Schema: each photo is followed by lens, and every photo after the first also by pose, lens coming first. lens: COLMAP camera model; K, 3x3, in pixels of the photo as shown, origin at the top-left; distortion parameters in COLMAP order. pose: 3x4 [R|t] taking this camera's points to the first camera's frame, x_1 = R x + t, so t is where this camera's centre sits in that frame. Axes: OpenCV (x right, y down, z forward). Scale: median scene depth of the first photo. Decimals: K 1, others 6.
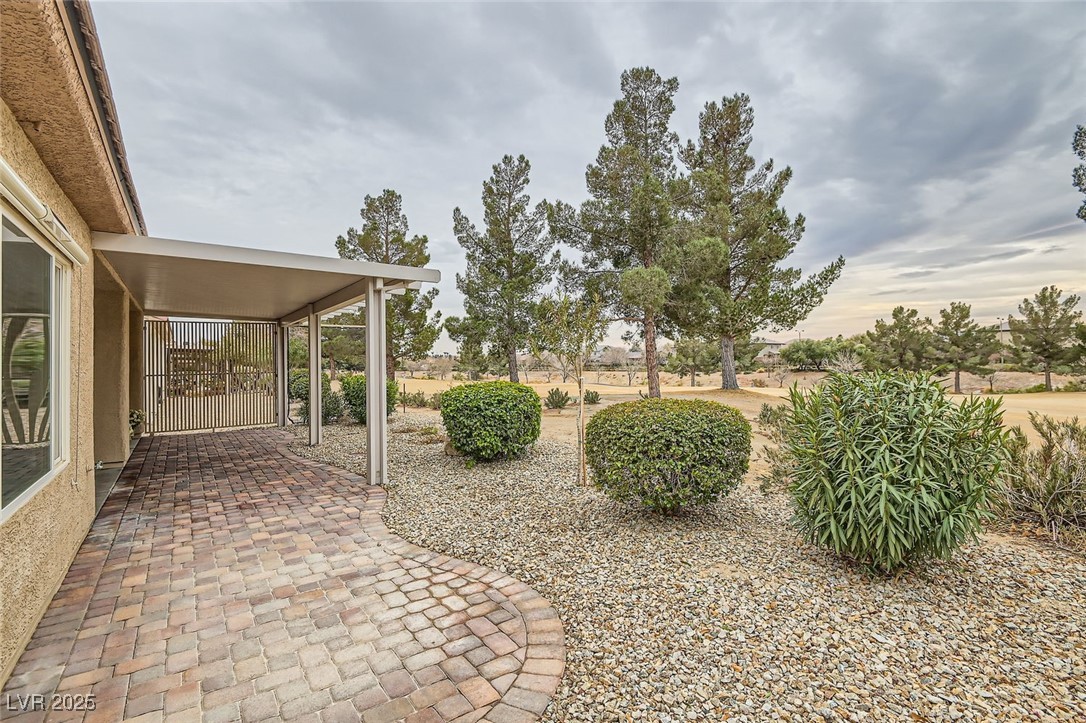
lens RADIAL K [[513.5, 0, 543.0], [0, 513.5, 361.5], [0, 0, 1]] dist [0.003900, 0.000511]
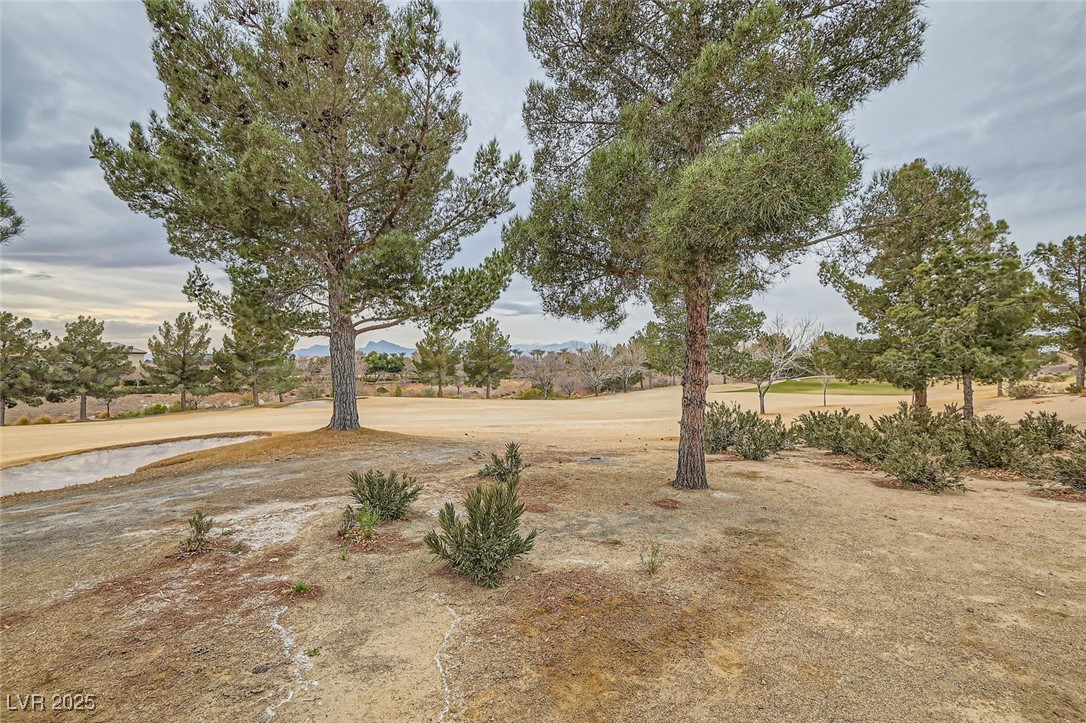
lens RADIAL K [[513.5, 0, 543.0], [0, 513.5, 361.5], [0, 0, 1]] dist [0.003900, 0.000511]
pose [[-0.034403, 0.036192, 0.998753, -0.087575], [0.015316, 0.999246, -0.035682, 0.004374], [-0.999291, 0.014070, -0.034932, 0.262309]]
